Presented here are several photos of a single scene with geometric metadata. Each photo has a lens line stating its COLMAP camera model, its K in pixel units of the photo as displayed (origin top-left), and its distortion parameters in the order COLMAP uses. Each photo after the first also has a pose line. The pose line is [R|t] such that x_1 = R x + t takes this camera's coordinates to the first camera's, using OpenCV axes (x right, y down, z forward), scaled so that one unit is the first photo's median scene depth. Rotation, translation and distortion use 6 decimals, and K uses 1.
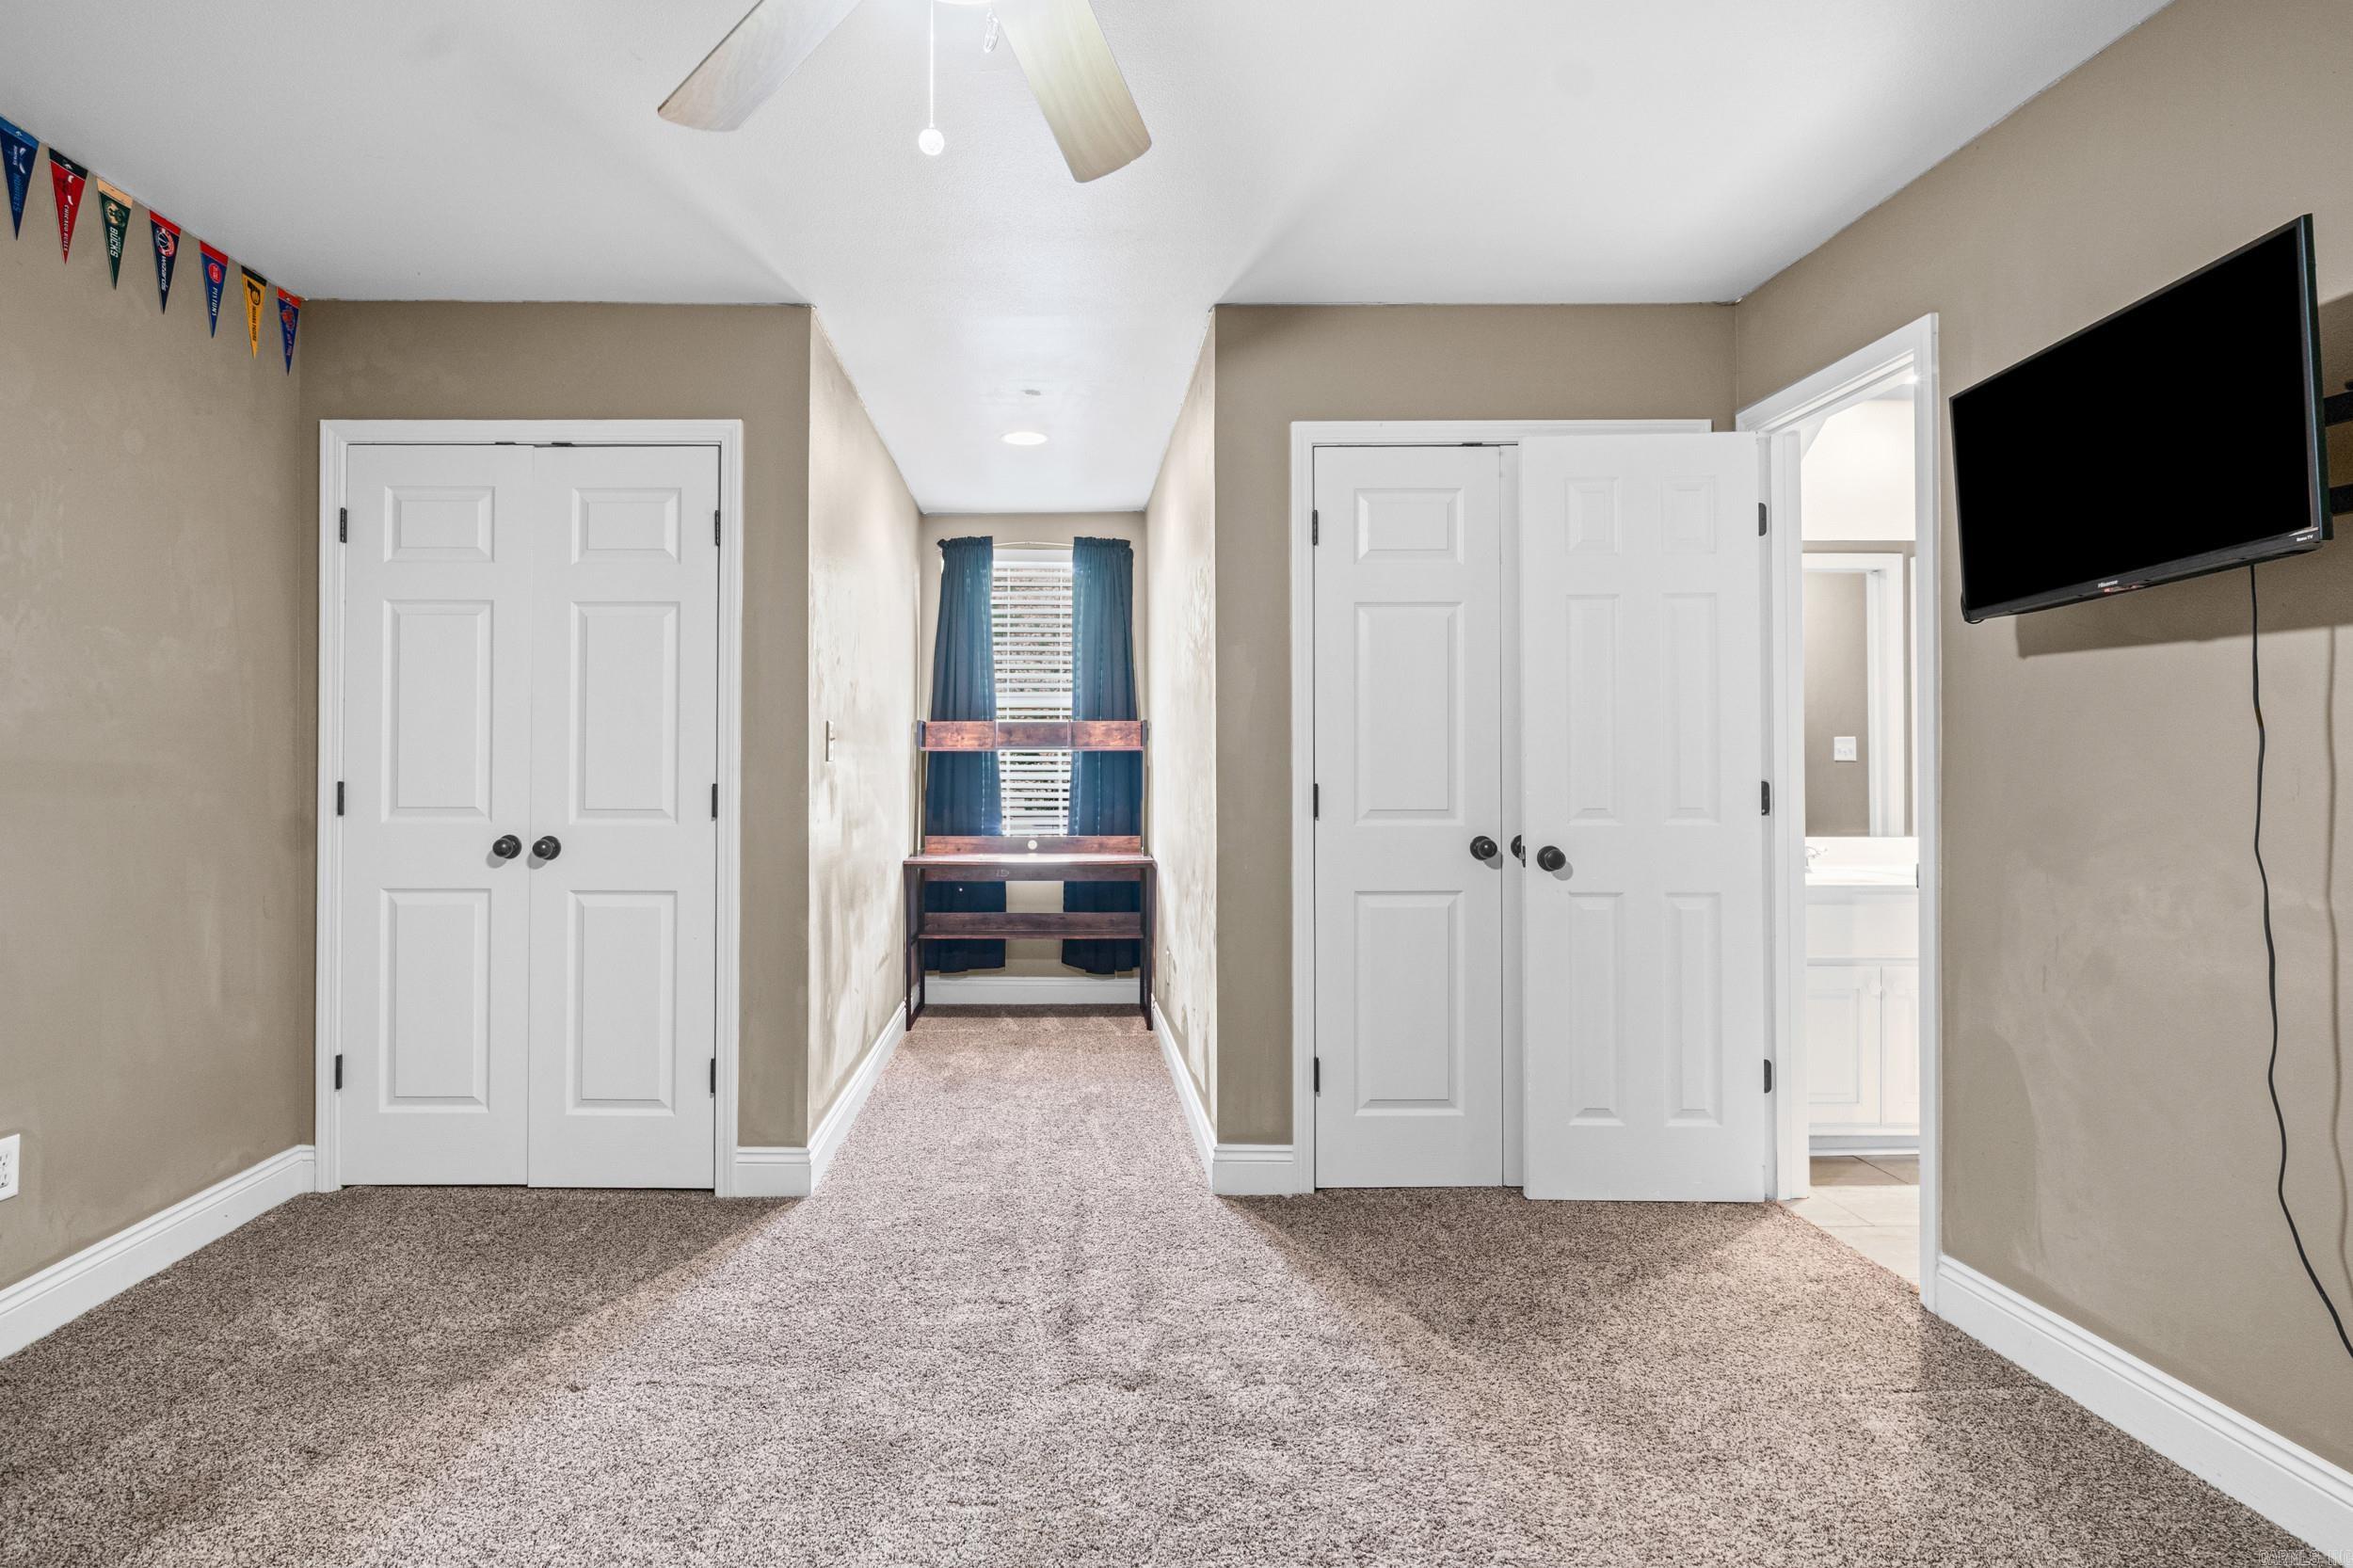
lens RADIAL K [[1201.4, 0, 1170.9], [0, 1201.4, 761.2], [0, 0, 1]] dist [-0.014751, 0.002203]
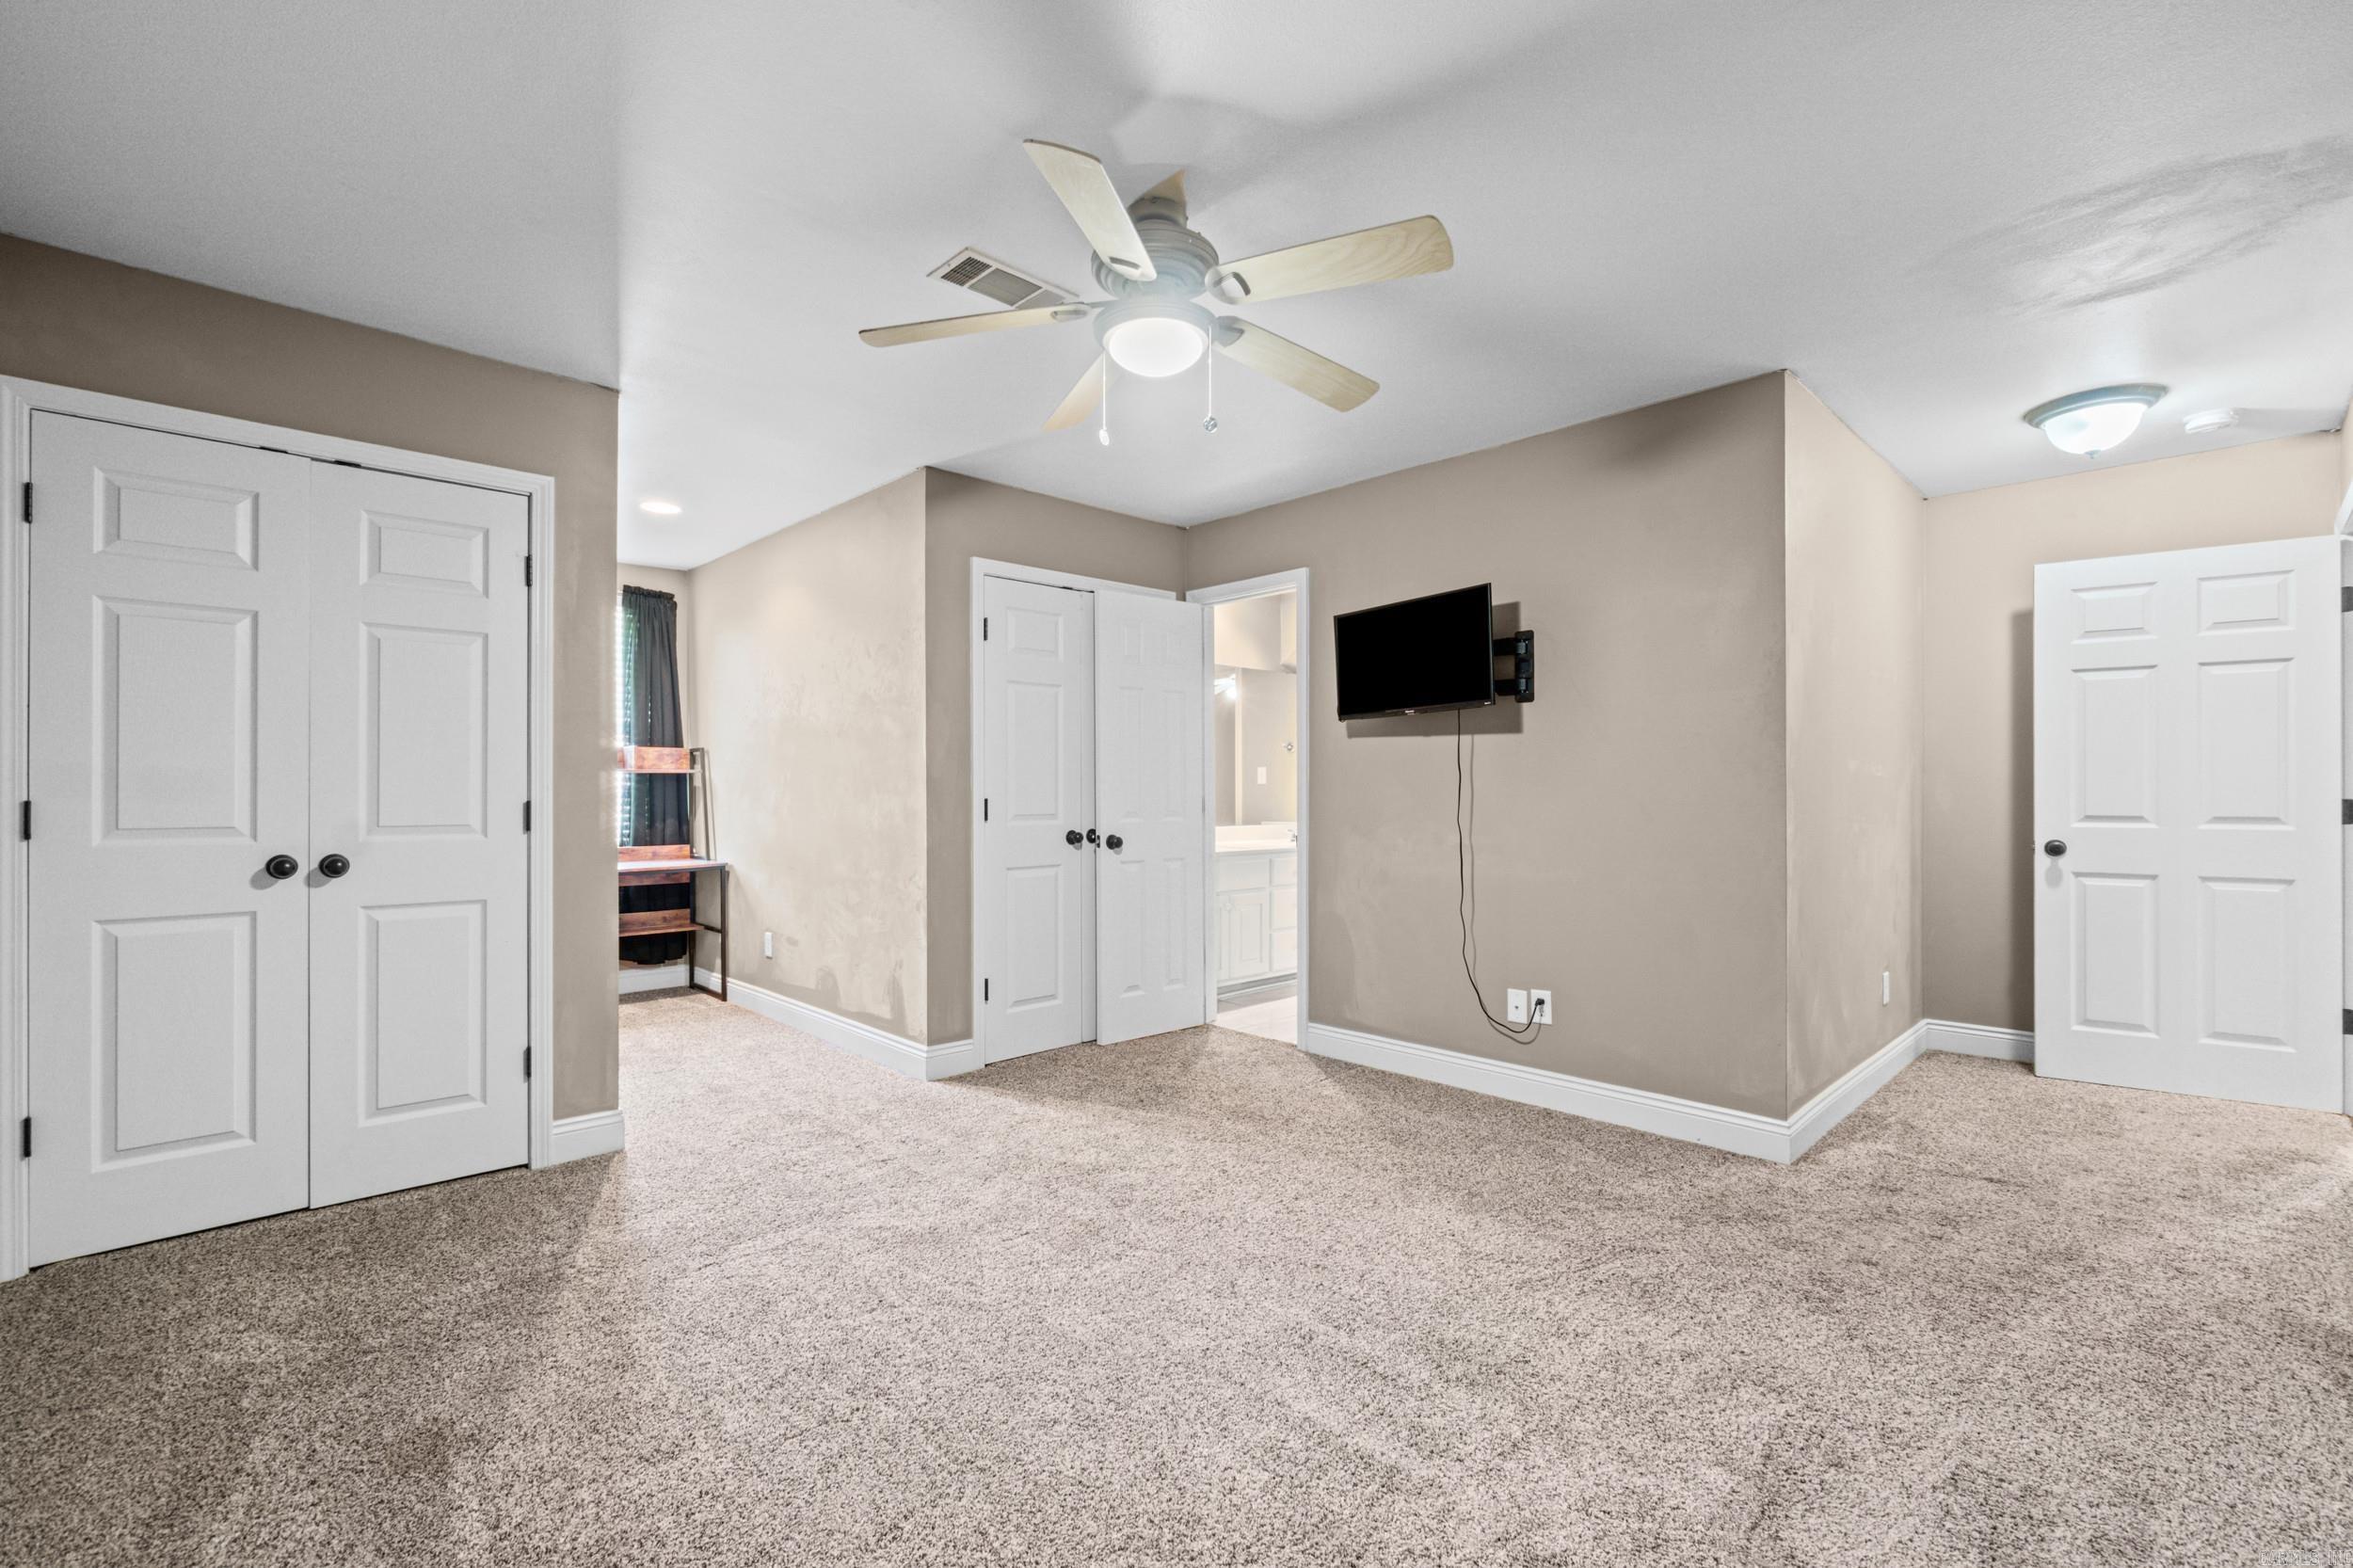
lens RADIAL K [[1026.5, 0, 1152.6], [0, 1026.5, 797.9], [0, 0, 1]] dist [-0.016569, 0.000172]
pose [[0.727032, -0.003341, 0.686595, -0.632917], [-0.006264, 0.999914, 0.011498, 0.001870], [-0.686575, -0.012660, 0.726949, -0.089130]]
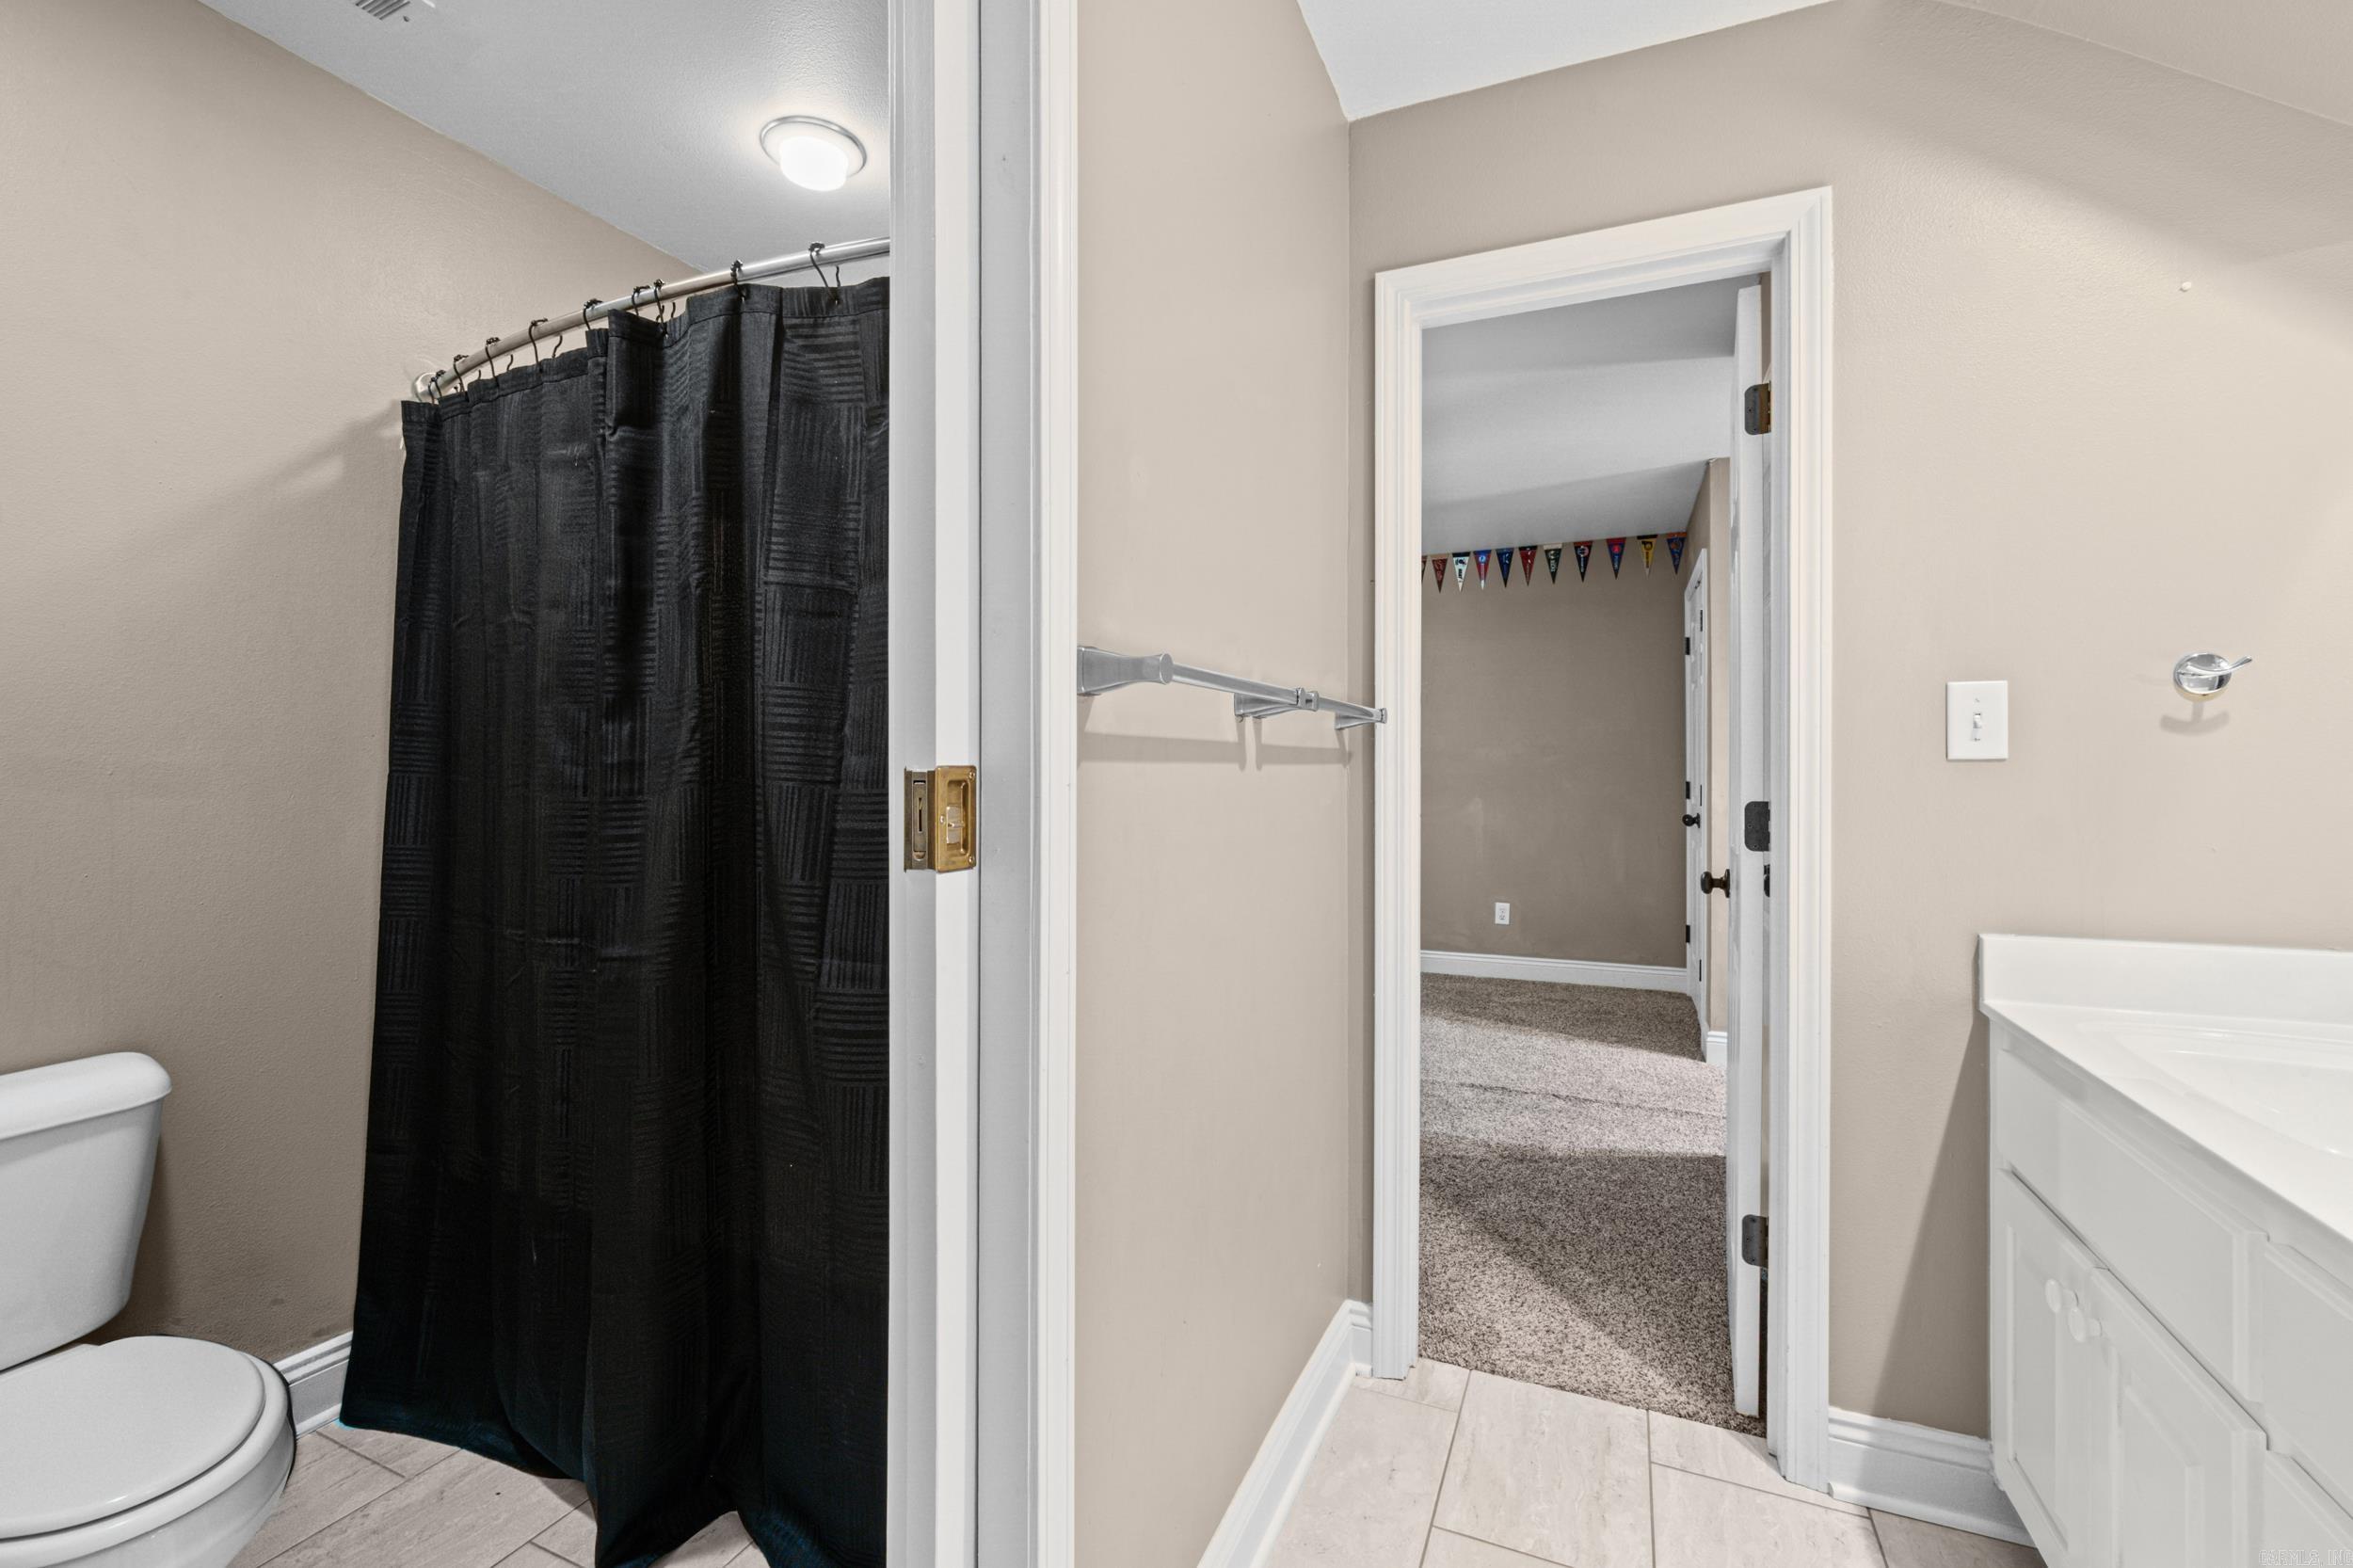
lens RADIAL K [[1026.5, 0, 1172.4], [0, 1026.5, 776.8], [0, 0, 1]] dist [-0.016569, 0.000172]
pose [[-0.413260, 0.002466, -0.910610, 1.132557], [0.016591, 0.999851, -0.004822, 0.004169], [0.910462, -0.017100, -0.413239, 0.925484]]
